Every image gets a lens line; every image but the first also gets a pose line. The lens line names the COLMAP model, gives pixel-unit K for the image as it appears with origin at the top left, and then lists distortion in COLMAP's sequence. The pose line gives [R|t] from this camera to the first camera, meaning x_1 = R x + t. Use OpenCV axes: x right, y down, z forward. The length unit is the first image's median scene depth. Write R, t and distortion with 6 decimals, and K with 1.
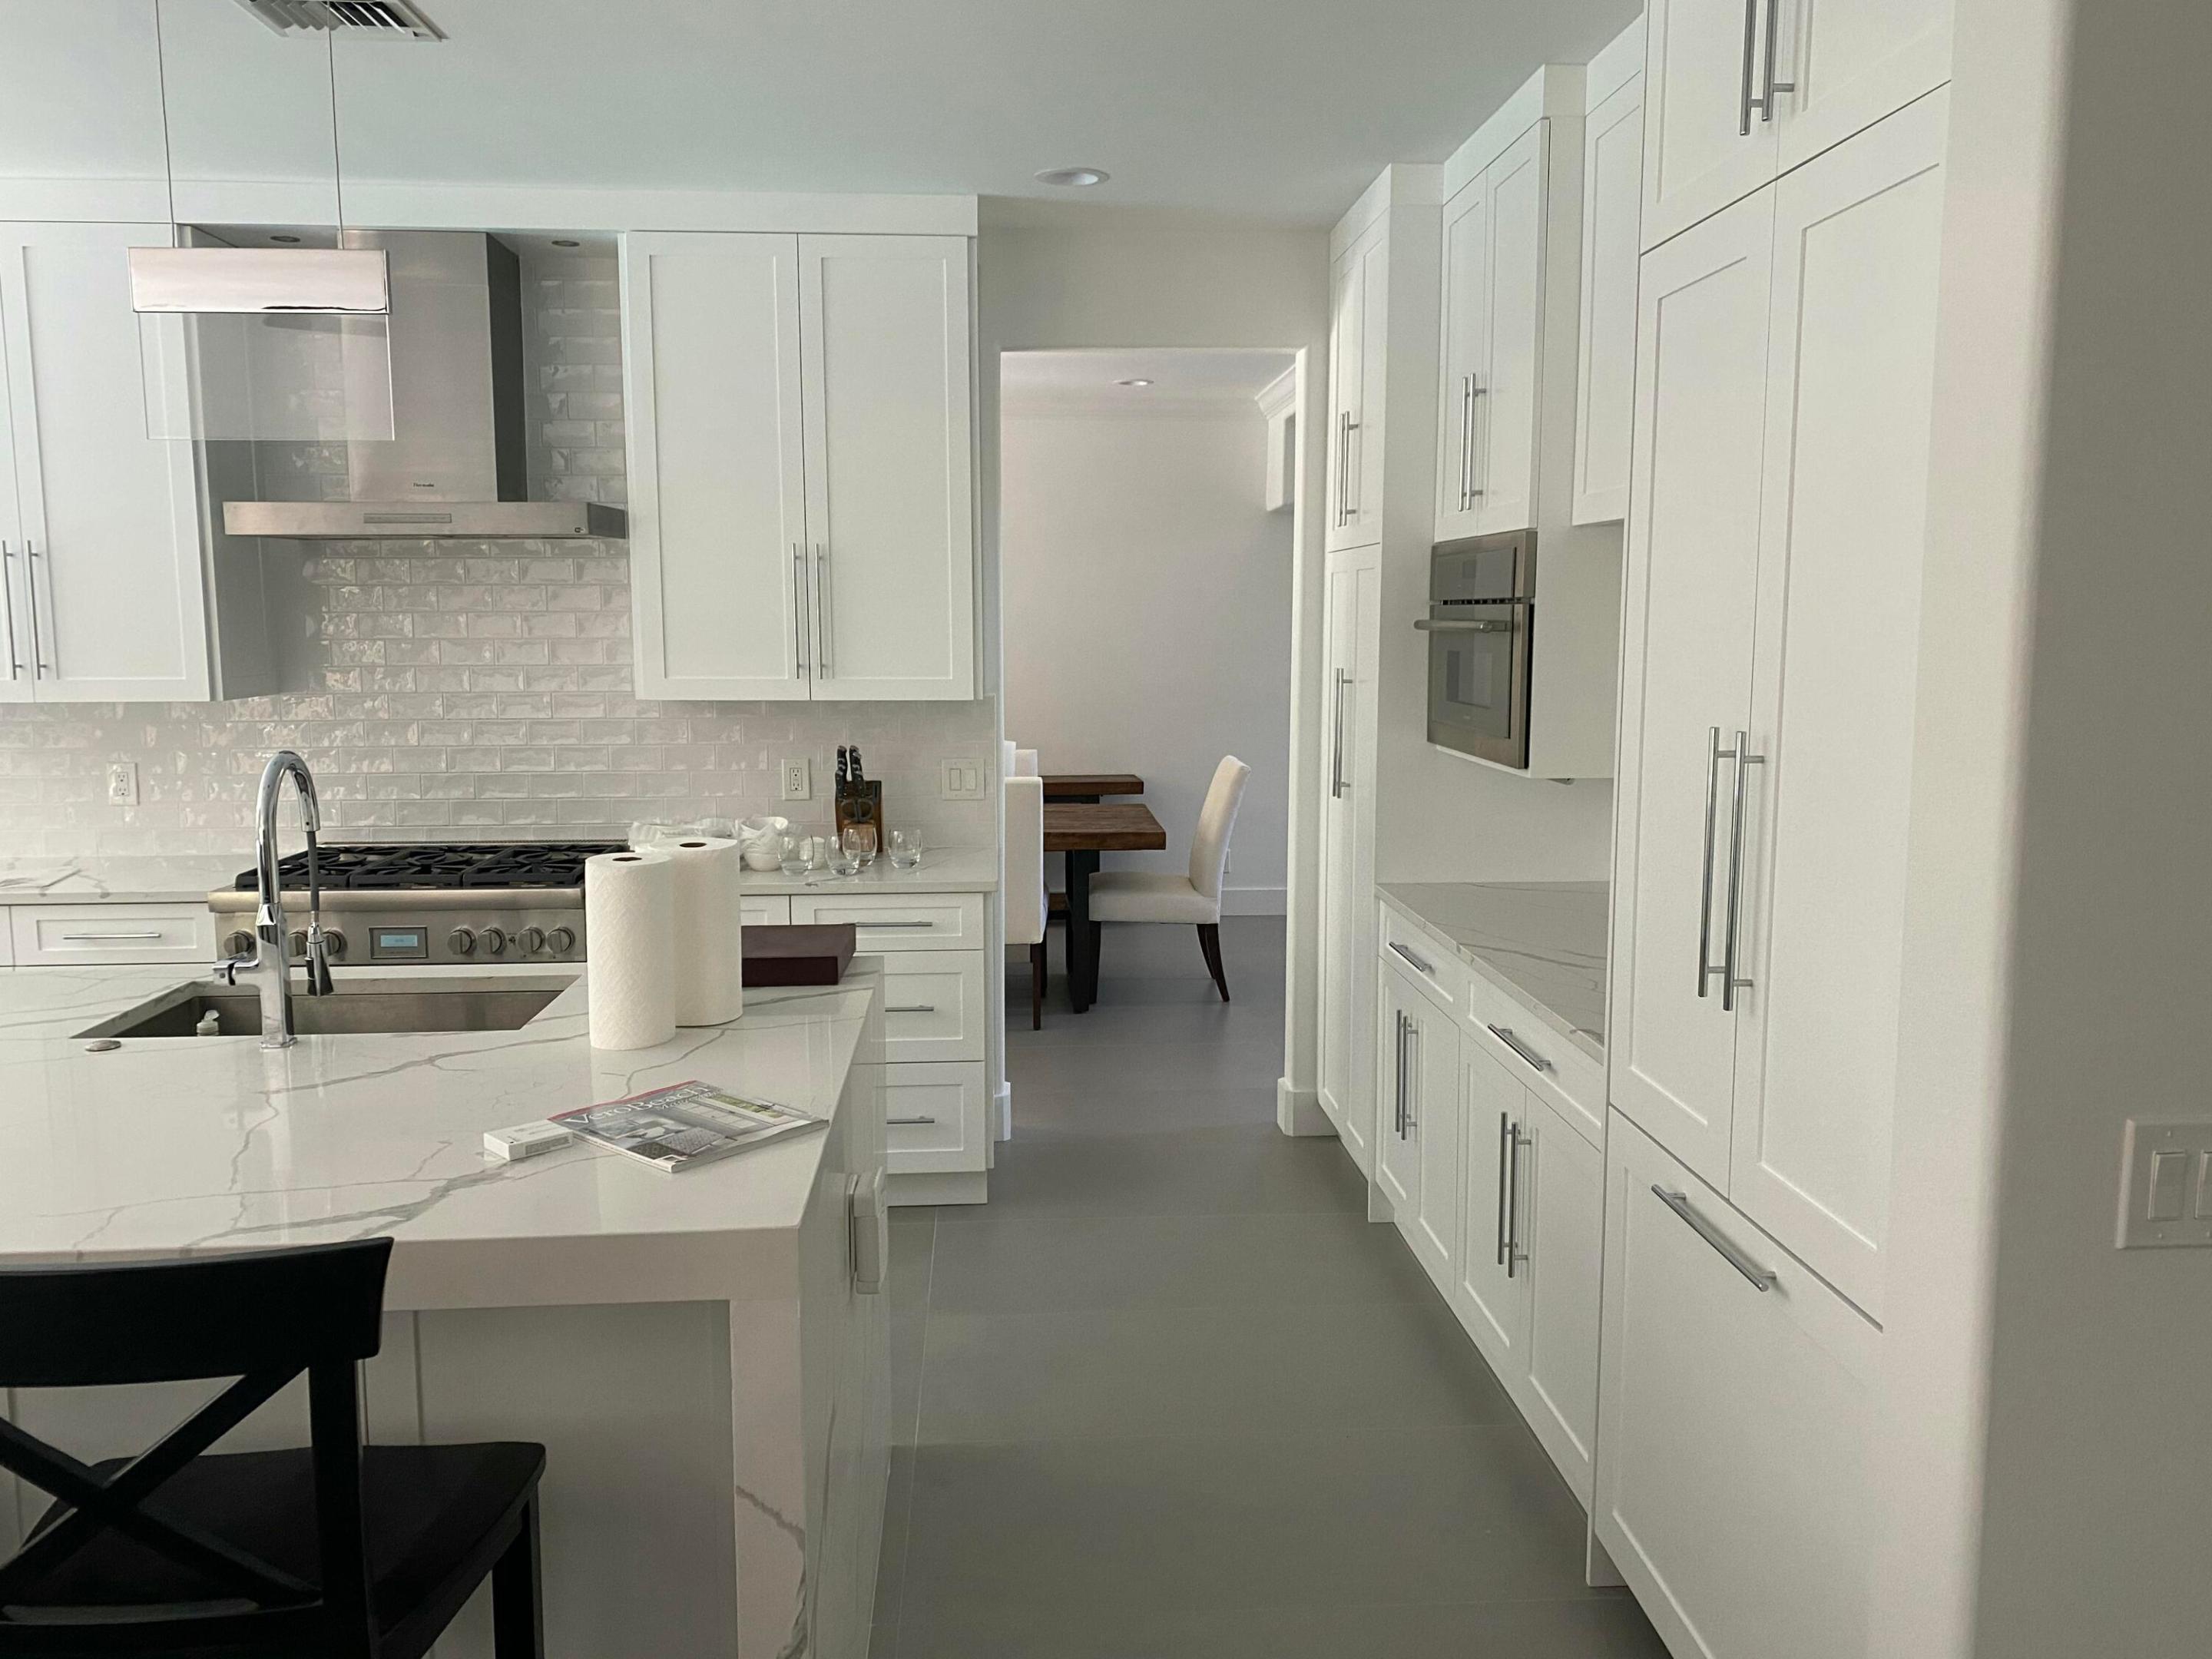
lens RADIAL K [[1710.8, 0, 1103.2], [0, 1710.8, 833.5], [0, 0, 1]] dist [0.037471, -0.006894]
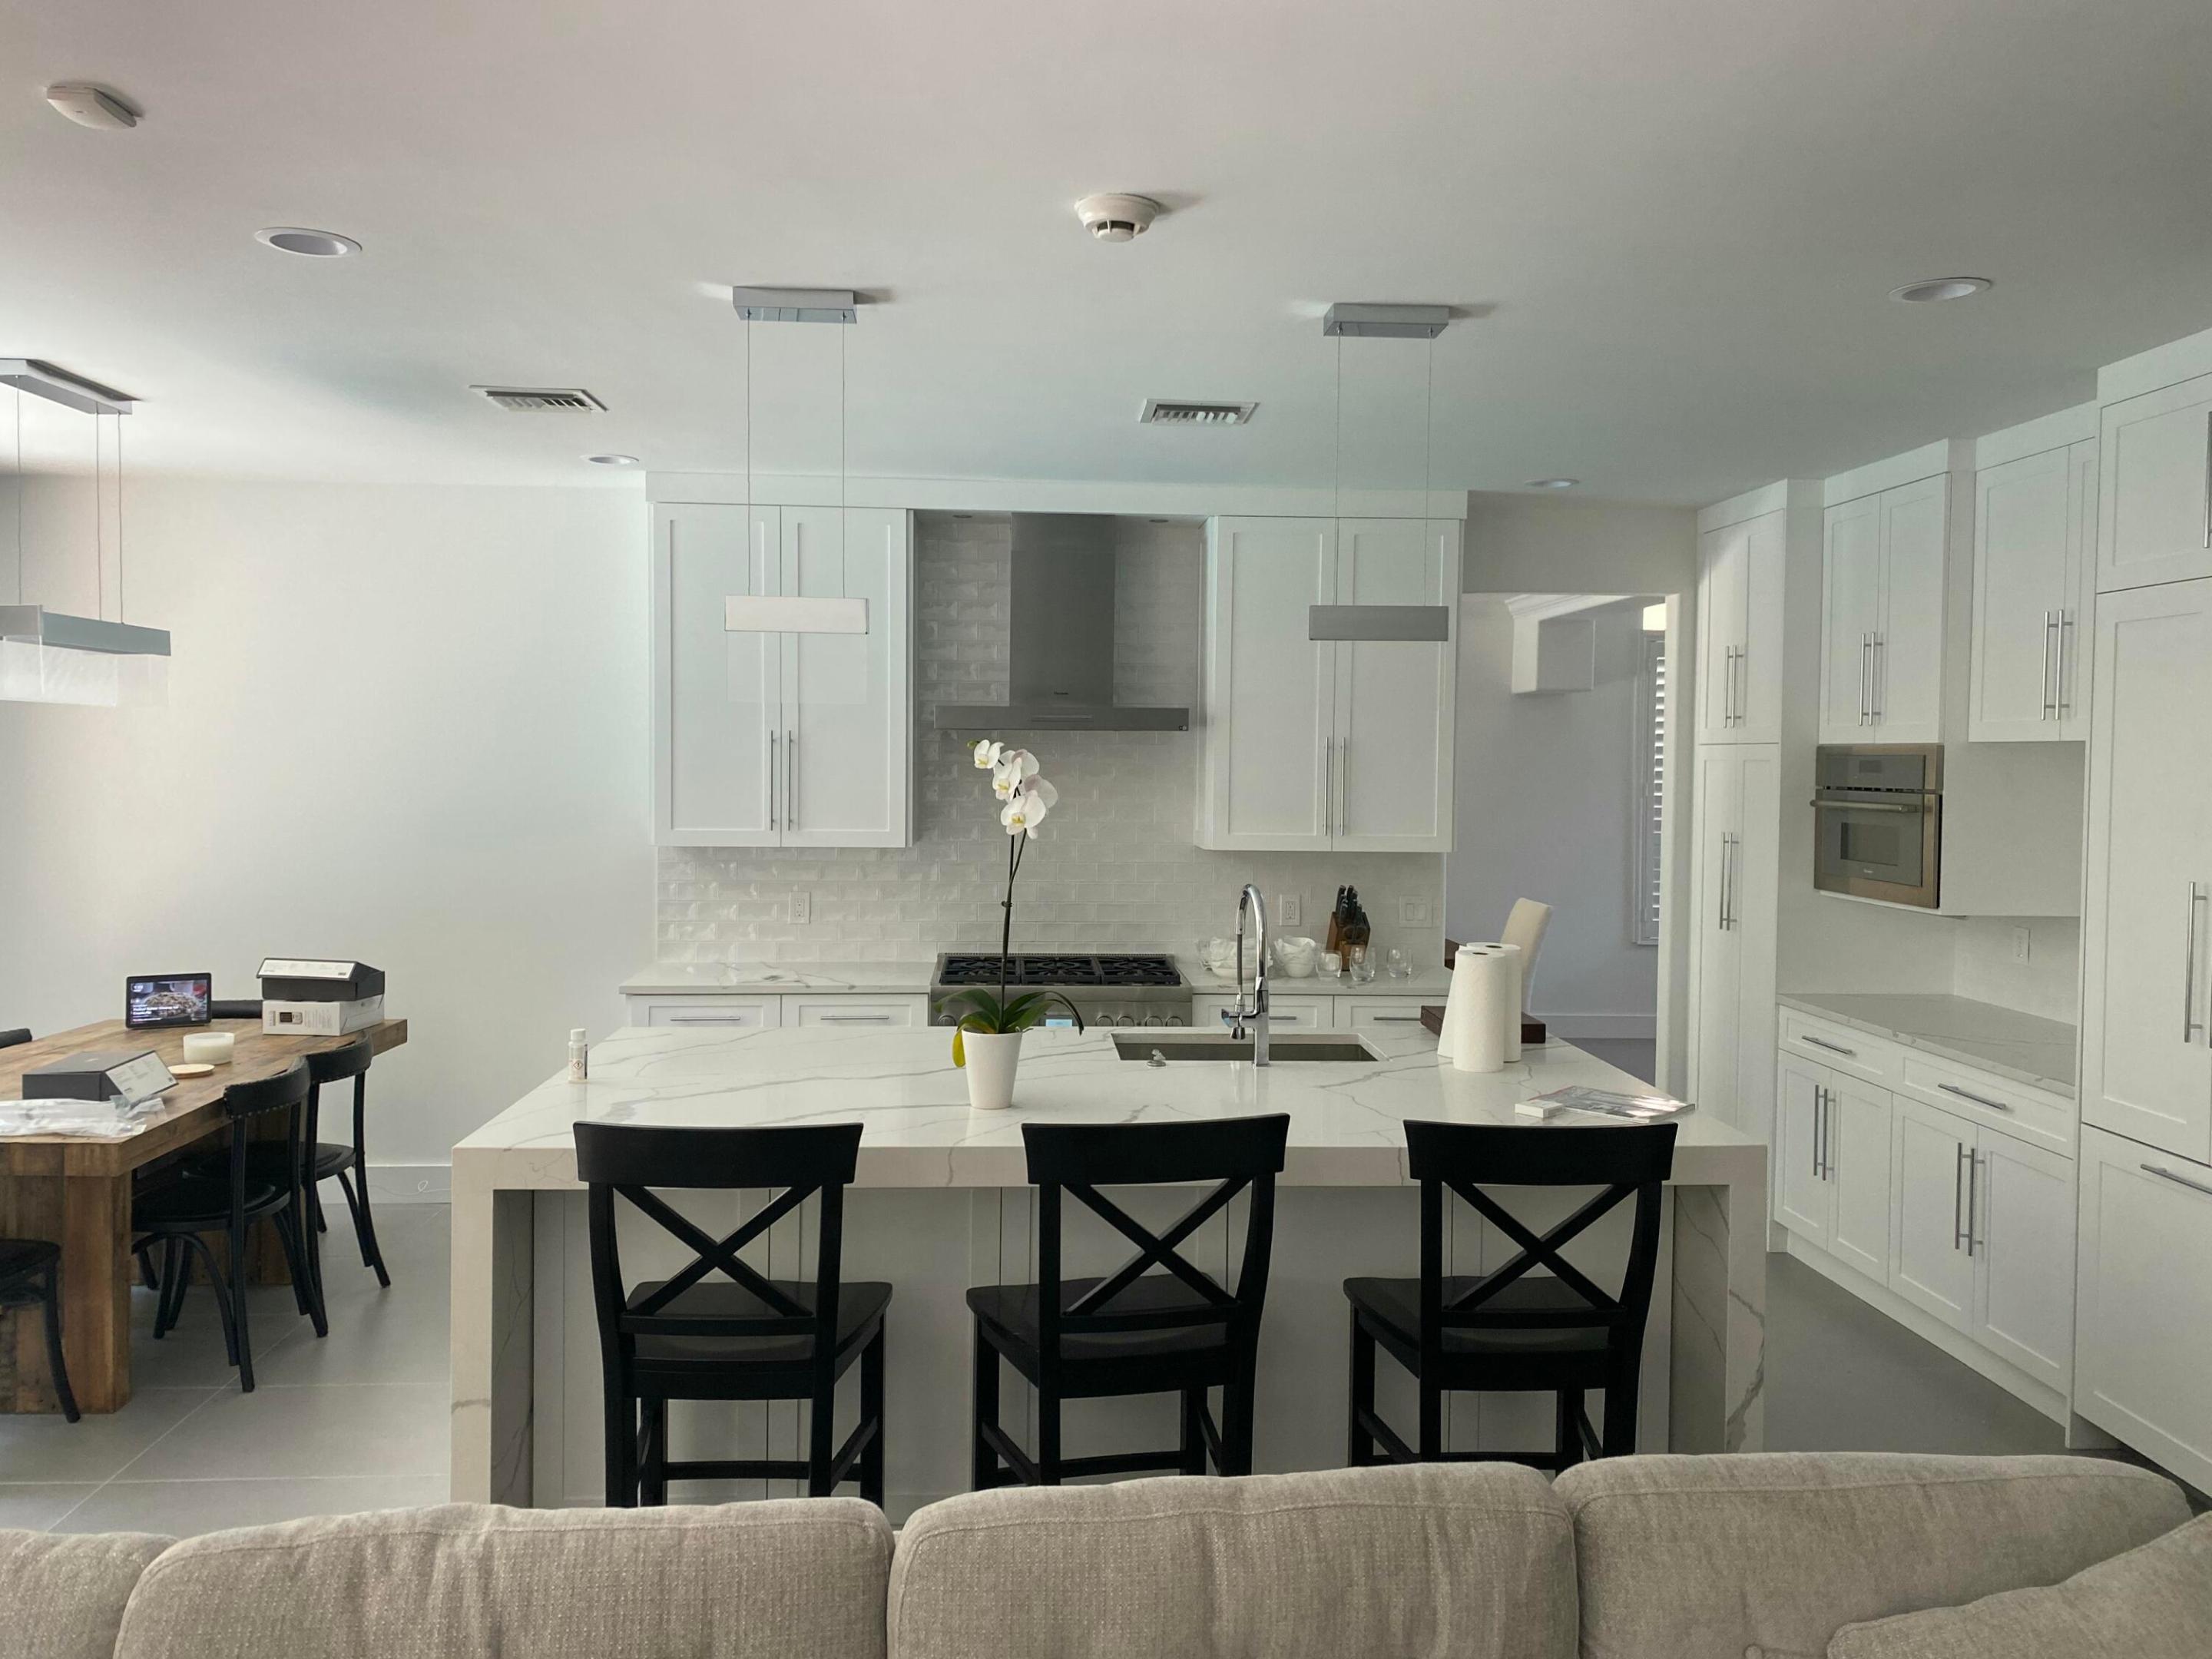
lens RADIAL K [[1710.8, 0, 1107.5], [0, 1710.8, 821.4], [0, 0, 1]] dist [0.037471, -0.006894]
pose [[0.999911, 0.013338, -0.000682, -0.382179], [-0.013344, 0.995711, -0.091549, 0.026561], [-0.000542, 0.091550, 0.995800, -0.376912]]
